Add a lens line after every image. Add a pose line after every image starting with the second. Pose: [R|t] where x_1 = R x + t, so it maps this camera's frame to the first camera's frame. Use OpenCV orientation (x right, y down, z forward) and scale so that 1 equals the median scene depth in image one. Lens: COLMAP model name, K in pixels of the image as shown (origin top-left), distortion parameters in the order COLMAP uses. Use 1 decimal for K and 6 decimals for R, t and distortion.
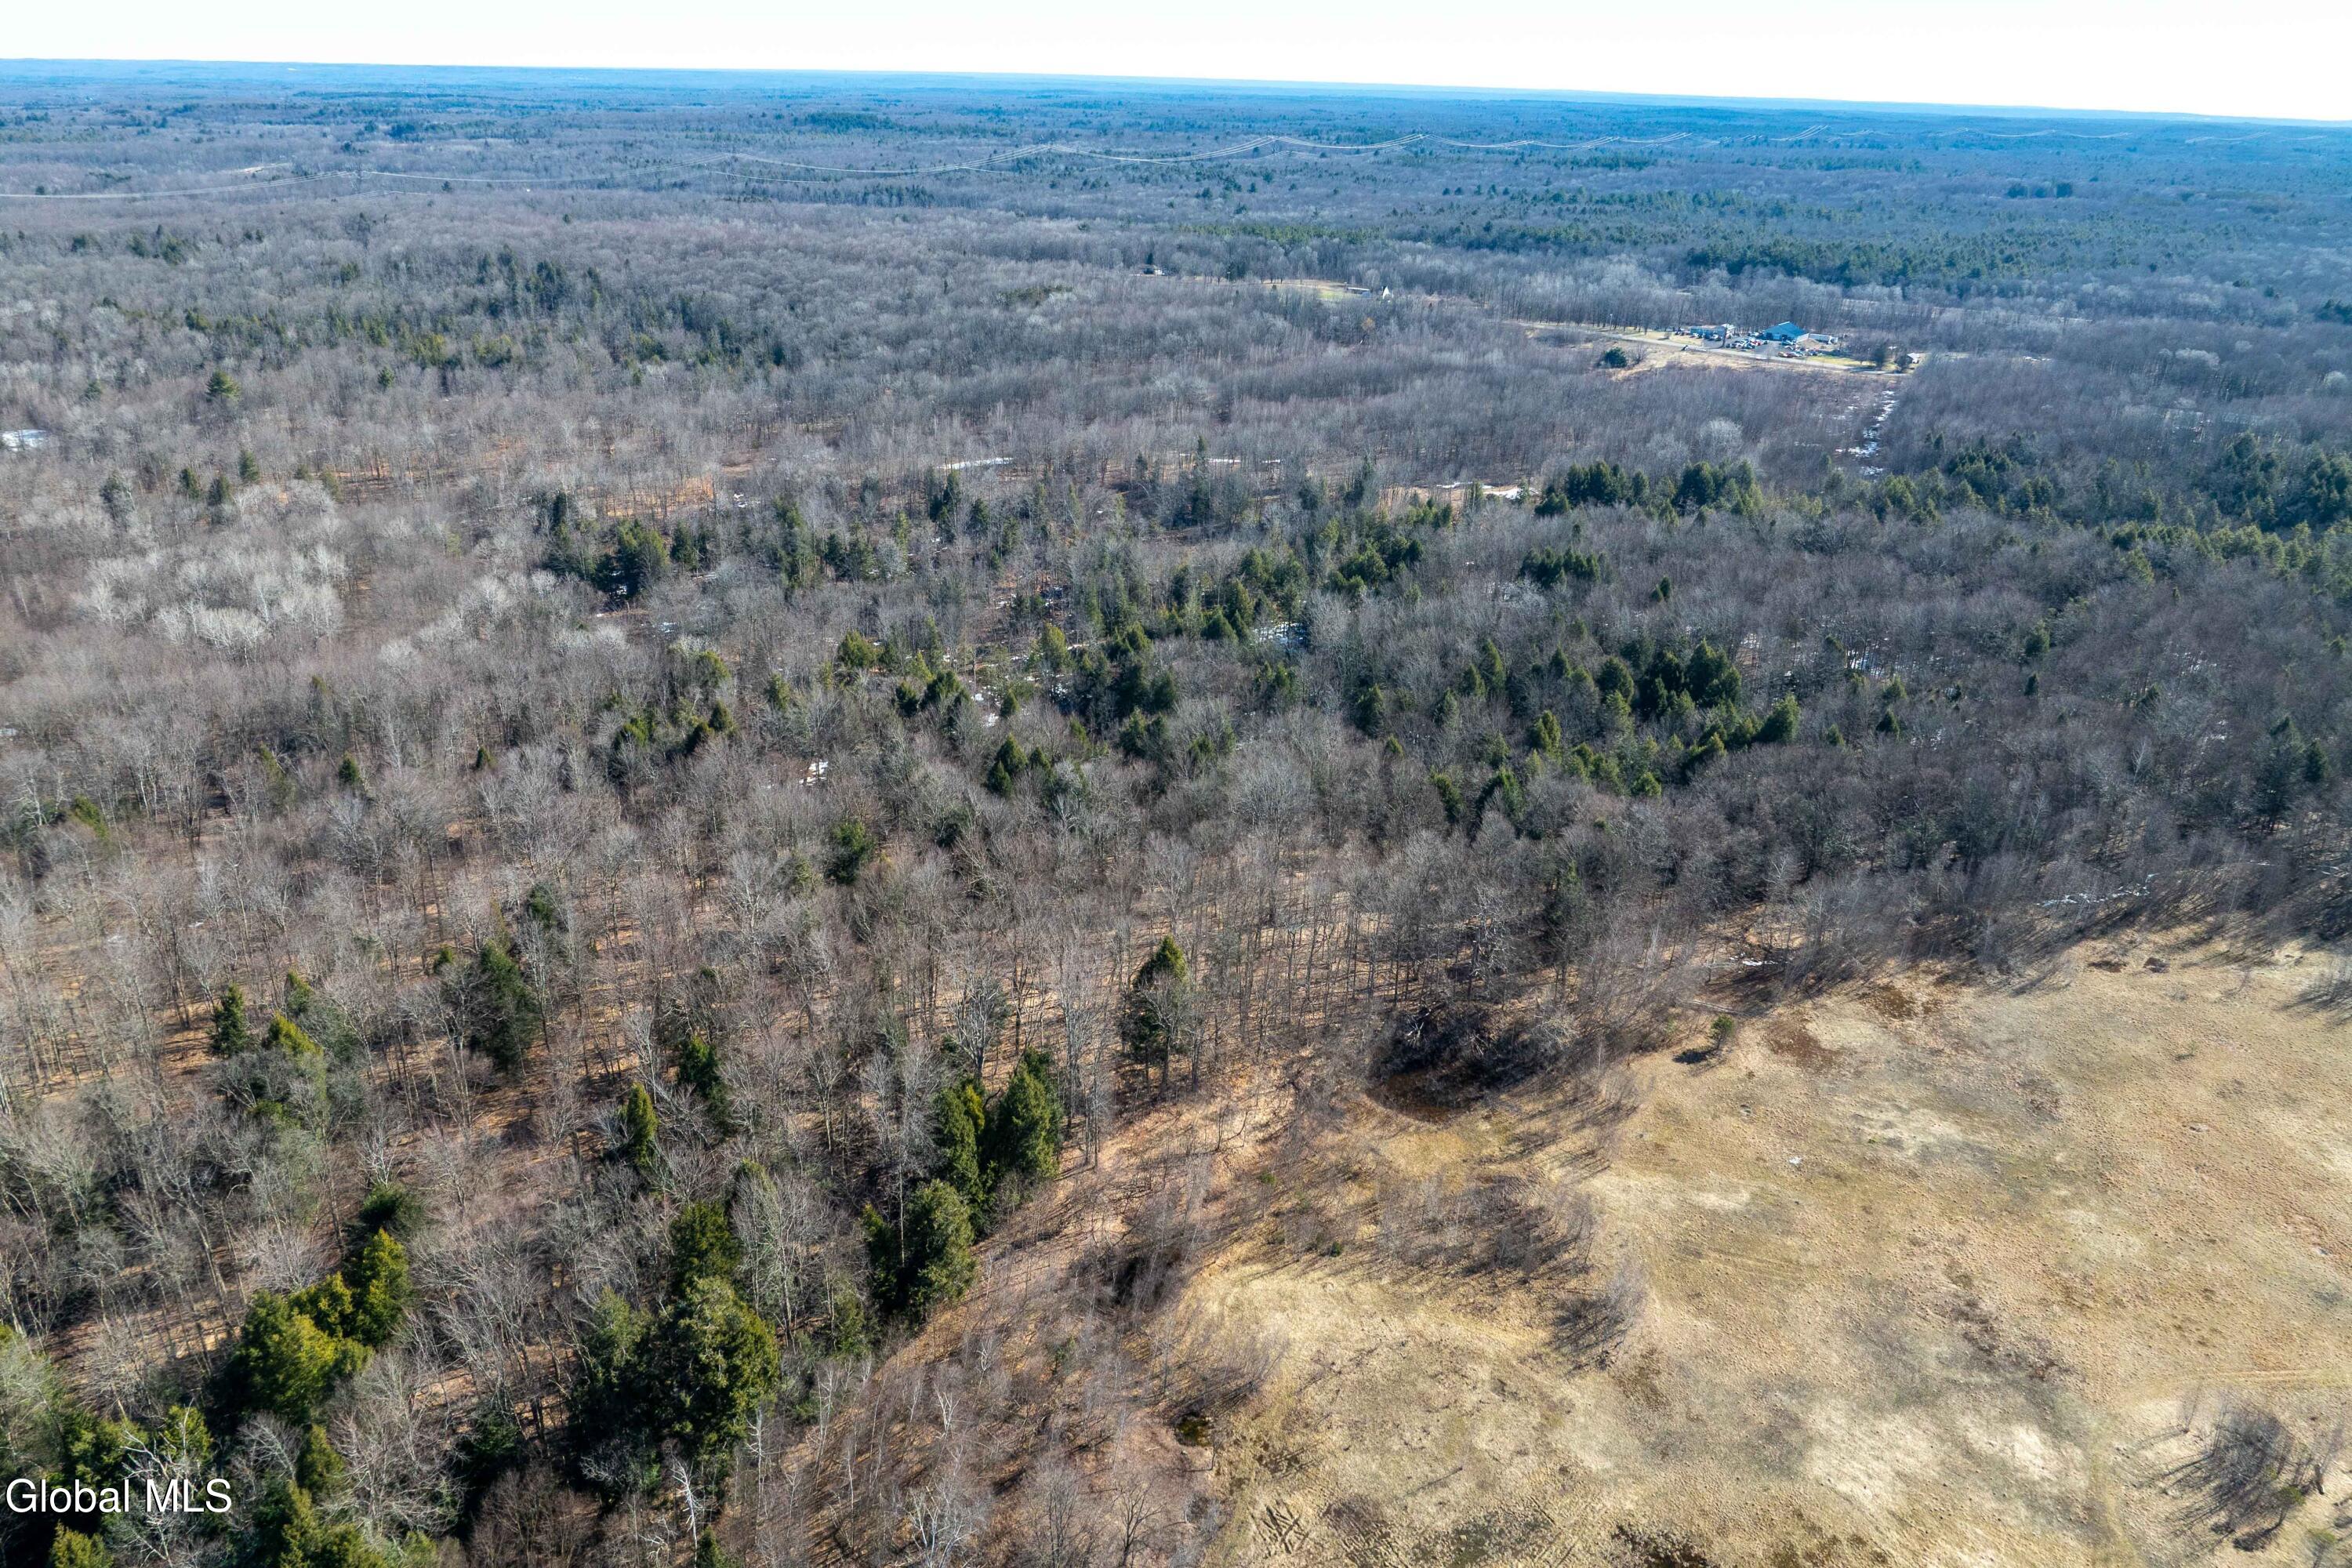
lens RADIAL K [[1656.6, 0, 1182.9], [0, 1656.6, 687.6], [0, 0, 1]] dist [-0.033063, 0.019770]
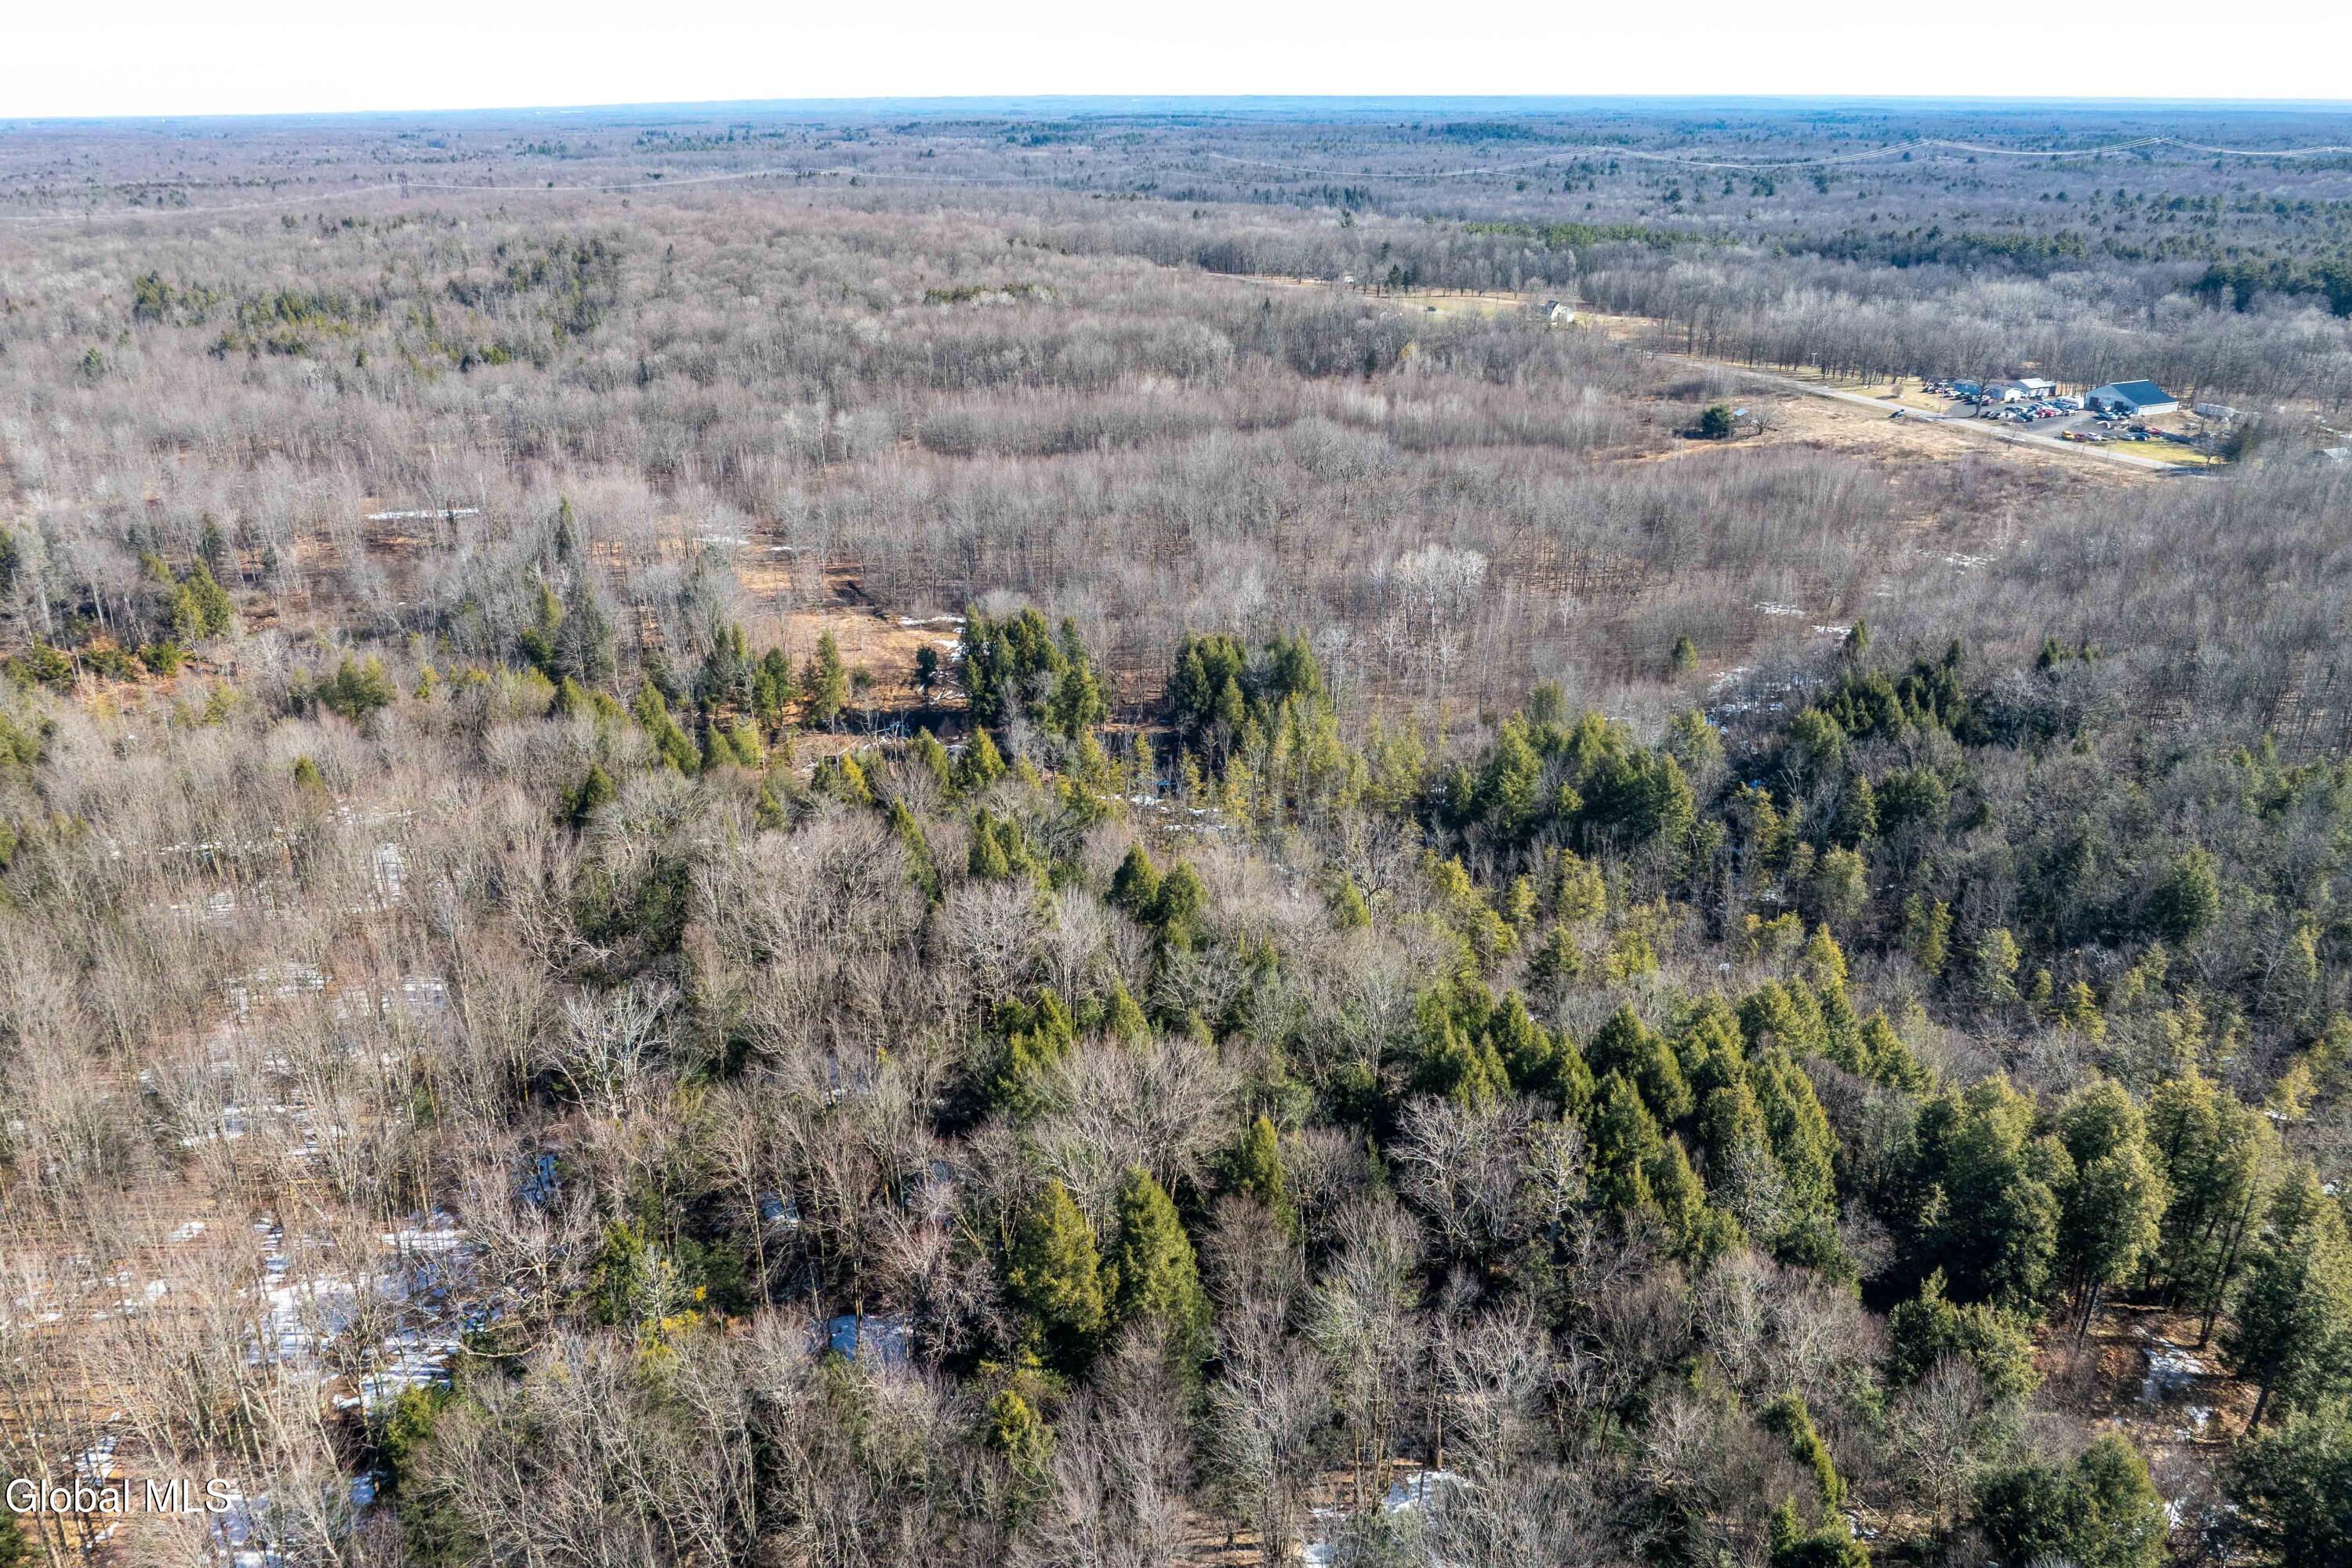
lens RADIAL K [[1656.6, 0, 1182.9], [0, 1656.6, 687.6], [0, 0, 1]] dist [-0.033063, 0.019770]
pose [[0.895329, 0.128024, -0.426610, 0.373201], [-0.134096, 0.990841, 0.015919, -0.092927], [0.424740, 0.042953, 0.904296, 0.400156]]
